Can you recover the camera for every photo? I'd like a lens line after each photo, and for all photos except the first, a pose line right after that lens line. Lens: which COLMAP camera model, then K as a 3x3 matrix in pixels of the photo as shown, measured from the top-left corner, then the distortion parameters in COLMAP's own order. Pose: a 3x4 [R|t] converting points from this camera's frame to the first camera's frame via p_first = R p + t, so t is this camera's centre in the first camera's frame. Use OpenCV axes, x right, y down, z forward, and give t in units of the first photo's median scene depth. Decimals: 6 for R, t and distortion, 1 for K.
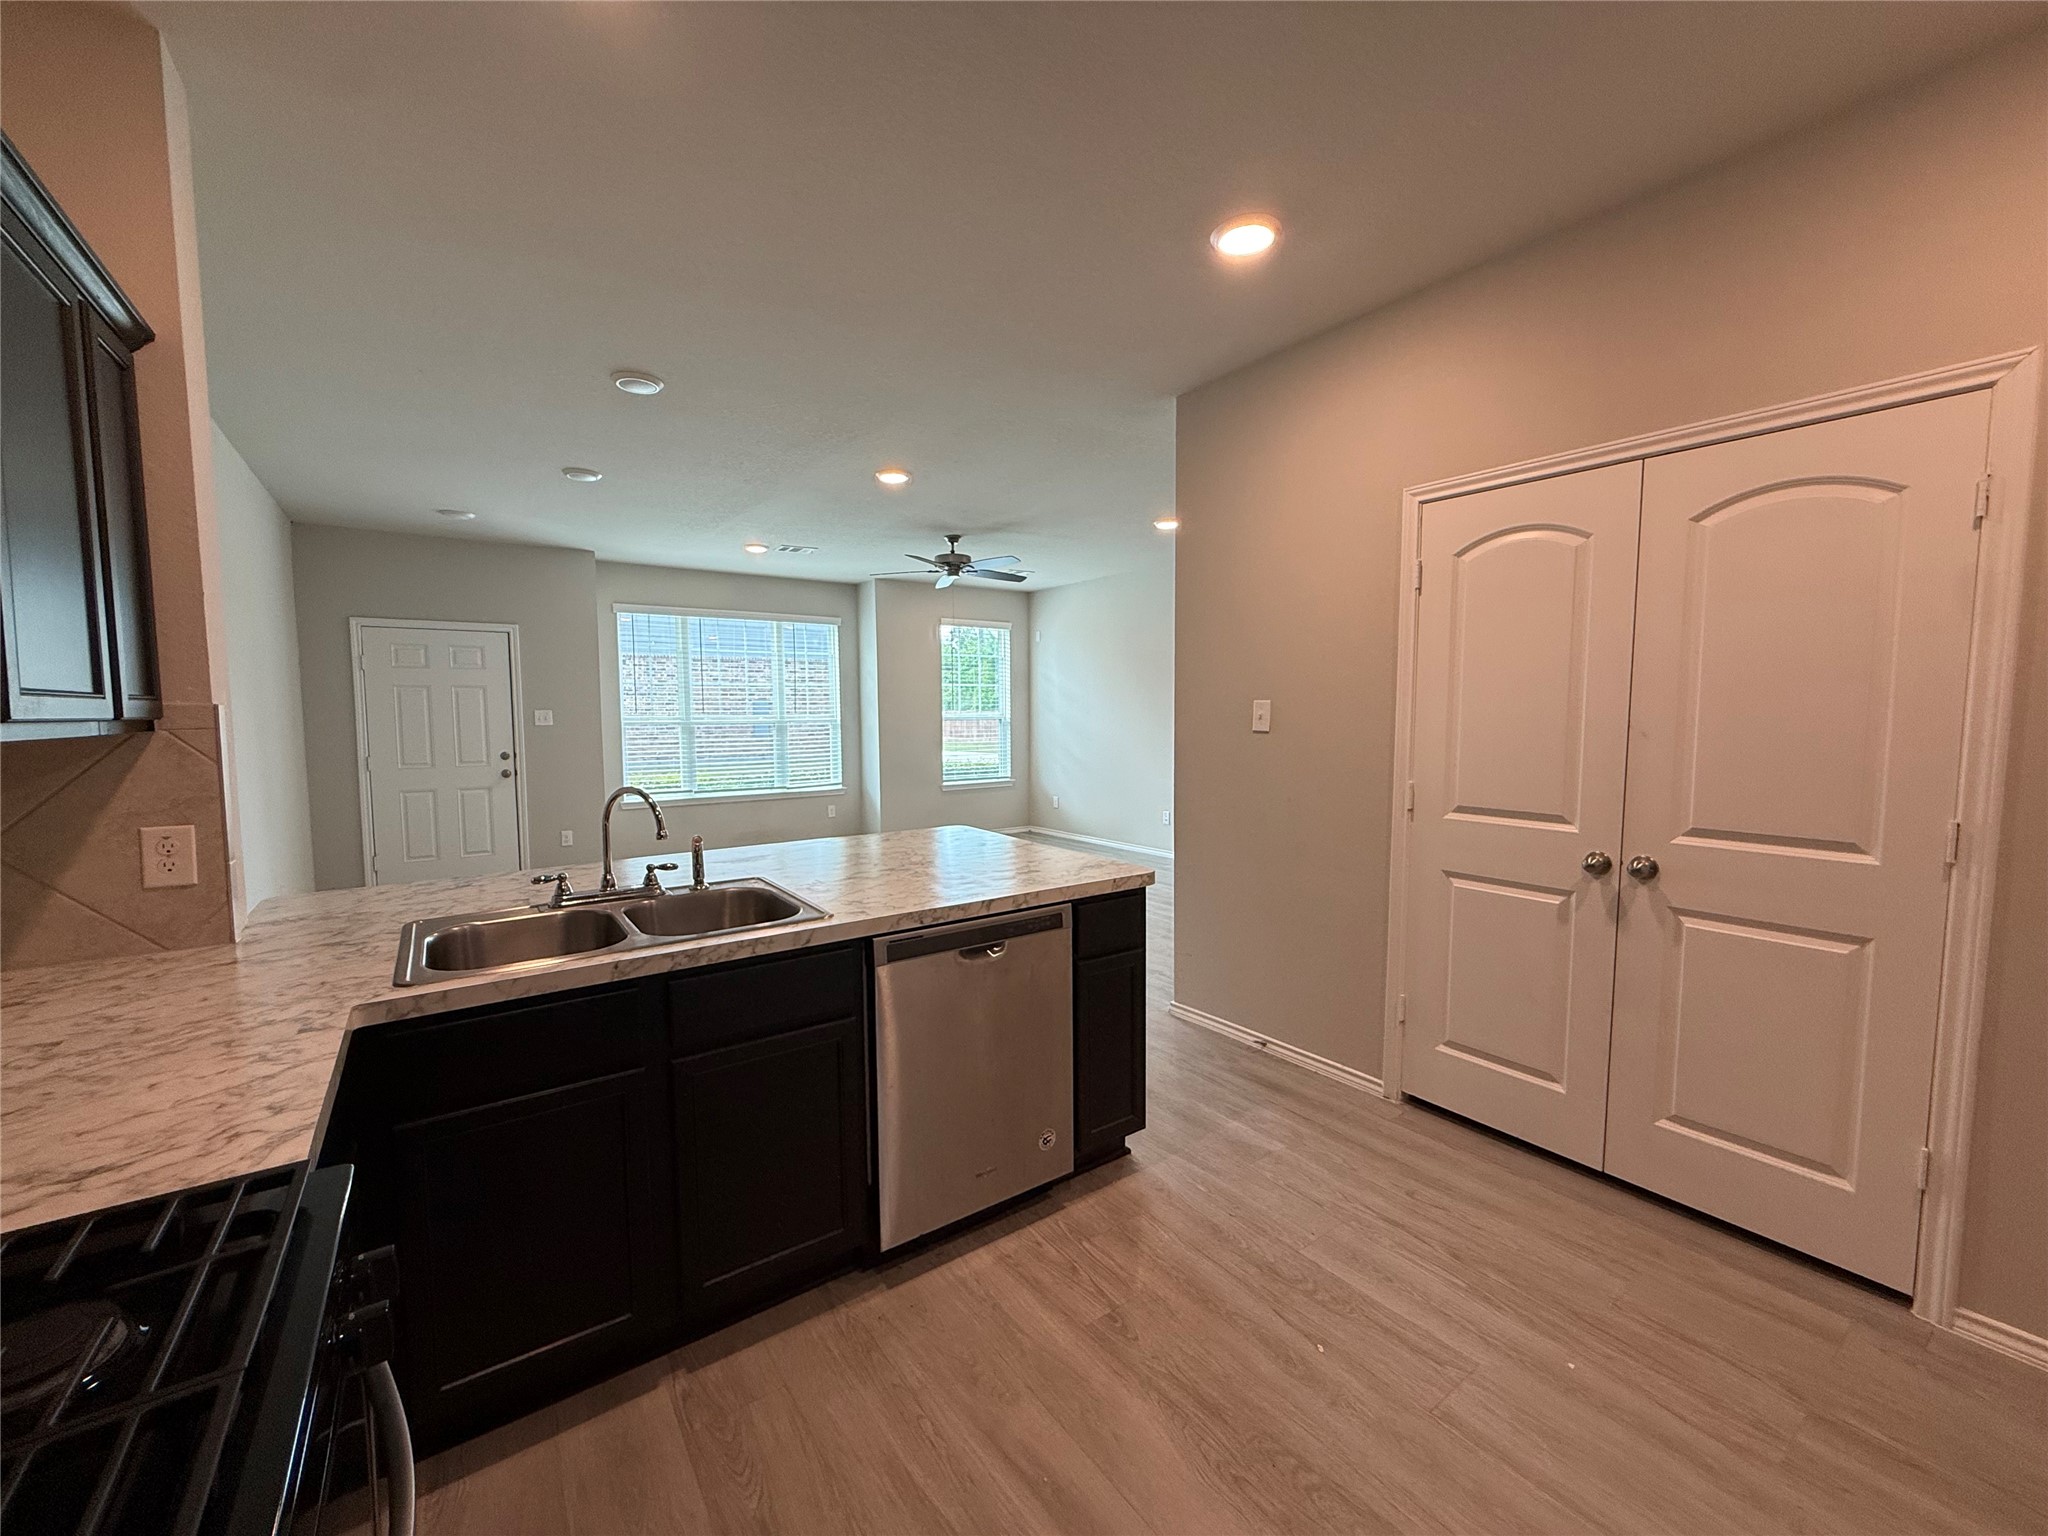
lens RADIAL K [[812.4, 0, 1018.1], [0, 812.4, 763.1], [0, 0, 1]] dist [-0.000117, 0.000420]
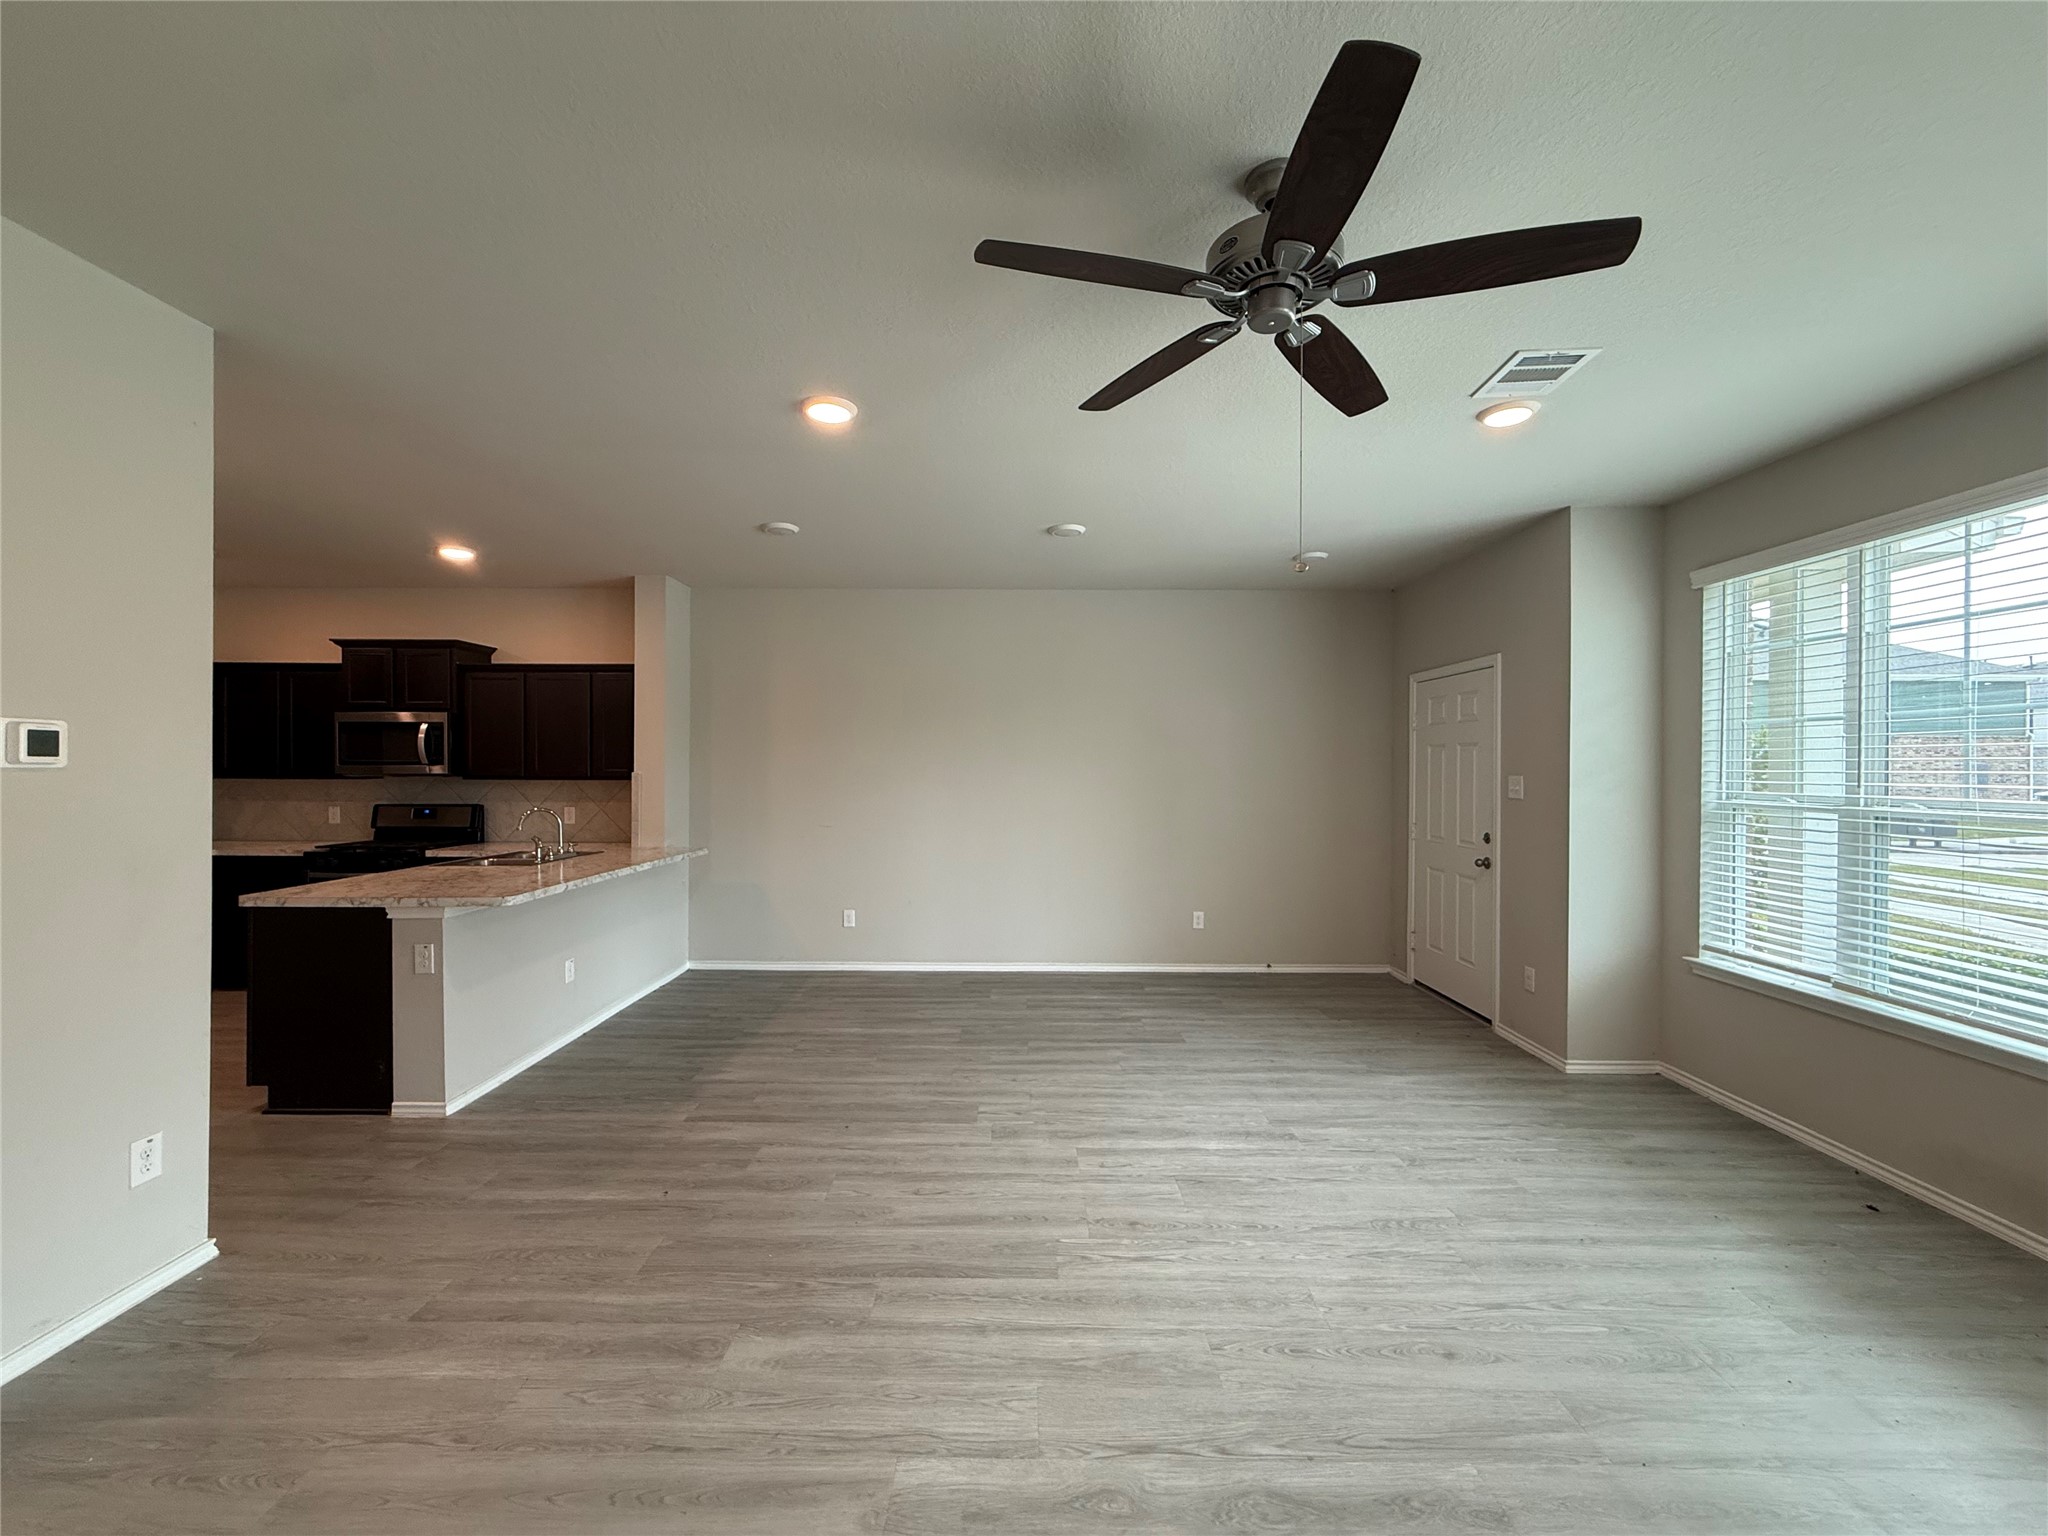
lens RADIAL K [[812.4, 0, 1011.6], [0, 812.4, 768.2], [0, 0, 1]] dist [-0.000117, 0.000420]
pose [[-0.586238, 0.005052, -0.810123, 0.195169], [-0.051290, 0.997743, 0.043338, -0.079110], [0.808514, 0.066957, -0.584656, 1.060801]]
